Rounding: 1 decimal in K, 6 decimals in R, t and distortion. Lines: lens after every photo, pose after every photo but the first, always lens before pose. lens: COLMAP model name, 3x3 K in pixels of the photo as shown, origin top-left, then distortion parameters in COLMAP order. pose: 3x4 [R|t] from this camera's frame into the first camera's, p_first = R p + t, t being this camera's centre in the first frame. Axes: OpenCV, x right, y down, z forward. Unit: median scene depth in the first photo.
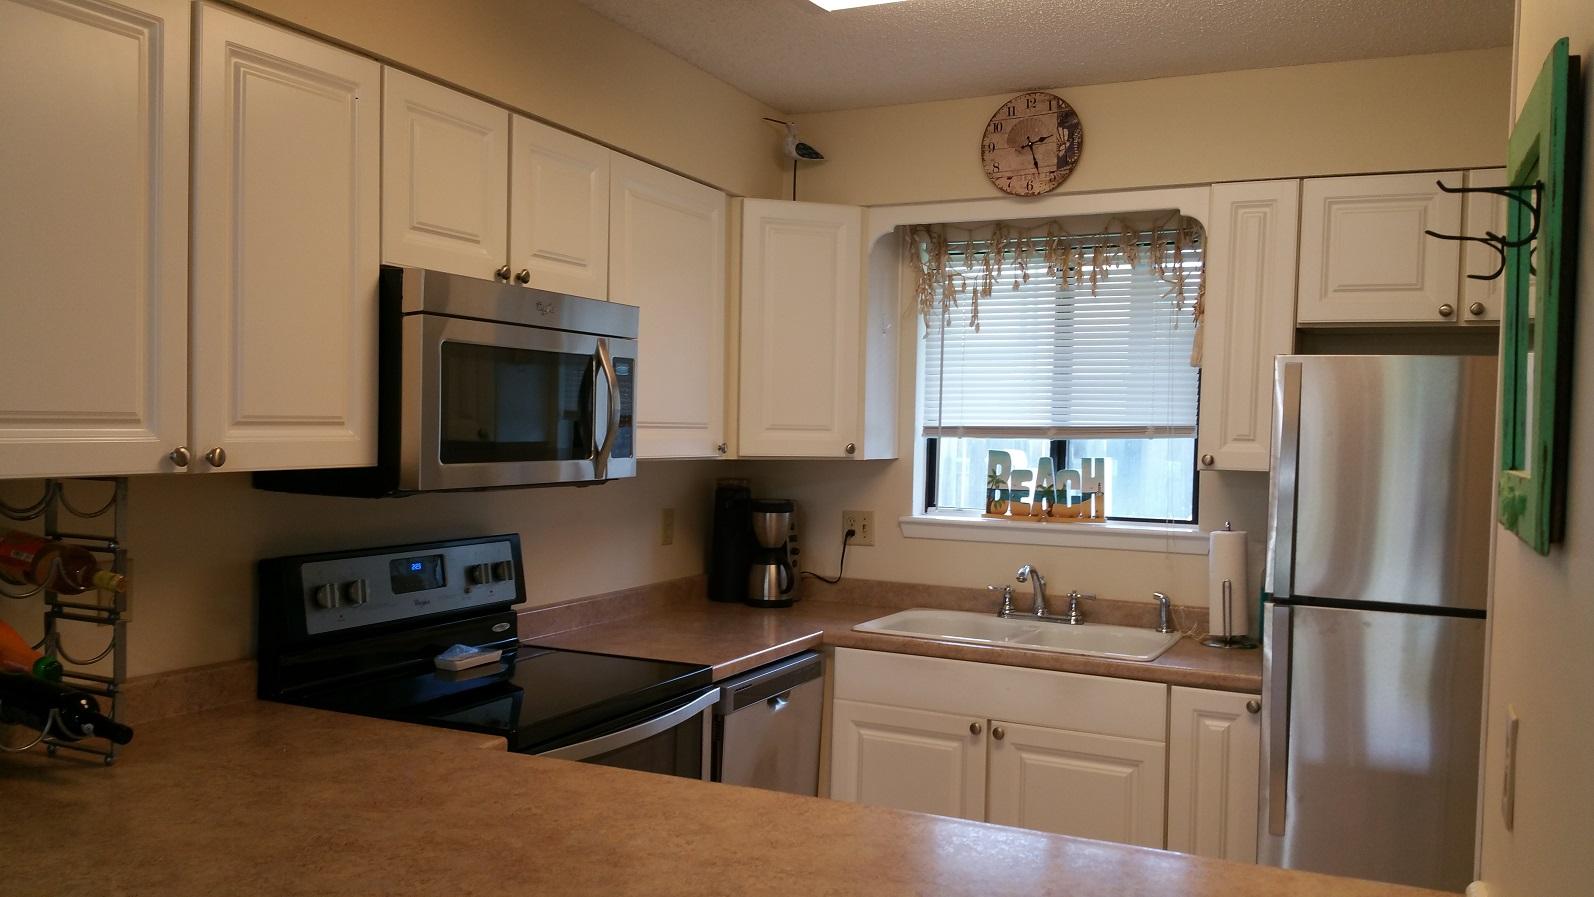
lens RADIAL K [[1265.2, 0, 779.5], [0, 1265.2, 446.7], [0, 0, 1]] dist [0.086243, -0.140394]
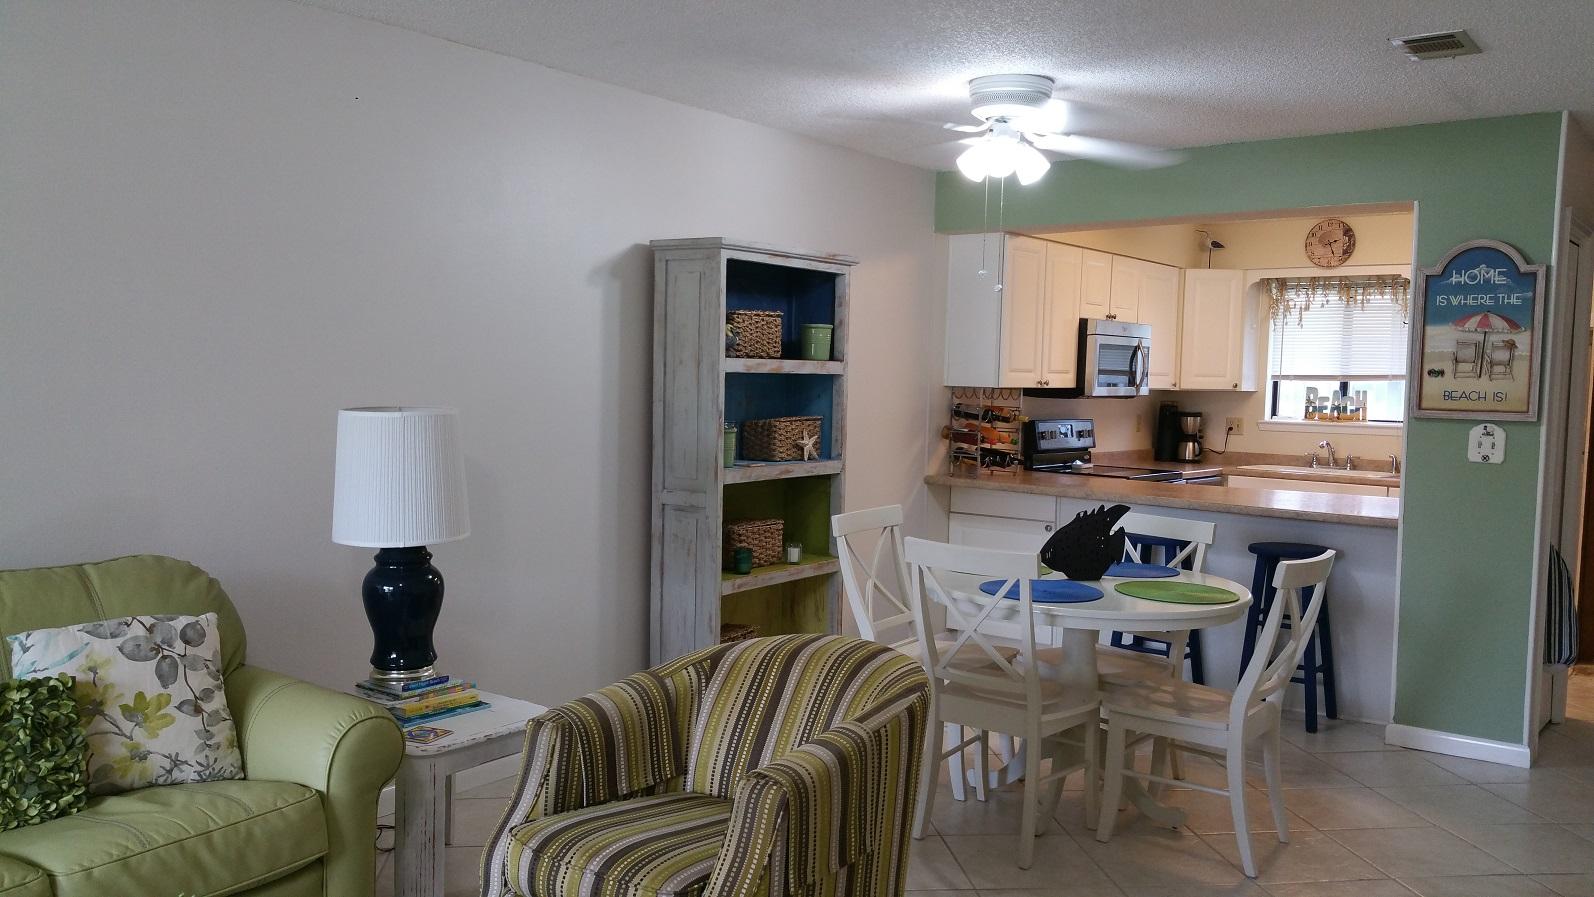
lens RADIAL K [[1265.2, 0, 779.5], [0, 1265.2, 446.7], [0, 0, 1]] dist [0.086243, -0.140394]
pose [[0.973222, 0.013359, -0.229477, -0.190812], [-0.005181, 0.999331, 0.036206, 0.030358], [0.229808, -0.034047, 0.972640, -1.226789]]
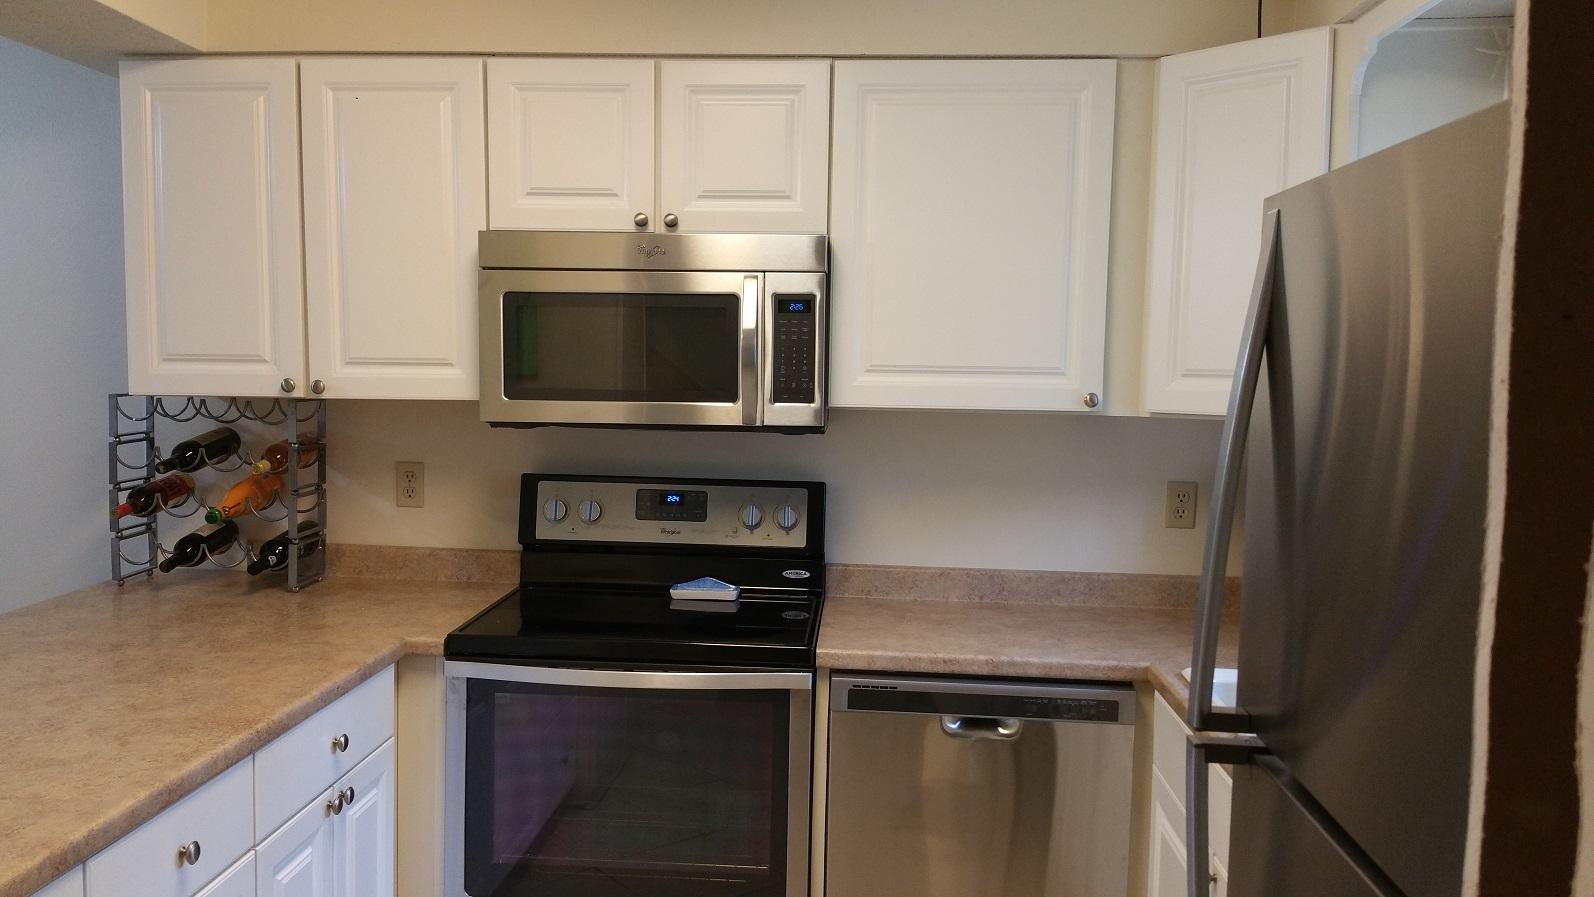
lens RADIAL K [[1265.2, 0, 779.5], [0, 1265.2, 446.7], [0, 0, 1]] dist [0.086243, -0.140394]
pose [[0.380409, 0.049894, -0.923471, 0.558609], [-0.024489, 0.998737, 0.043873, -0.000090], [0.924494, 0.005925, 0.381150, 0.501146]]
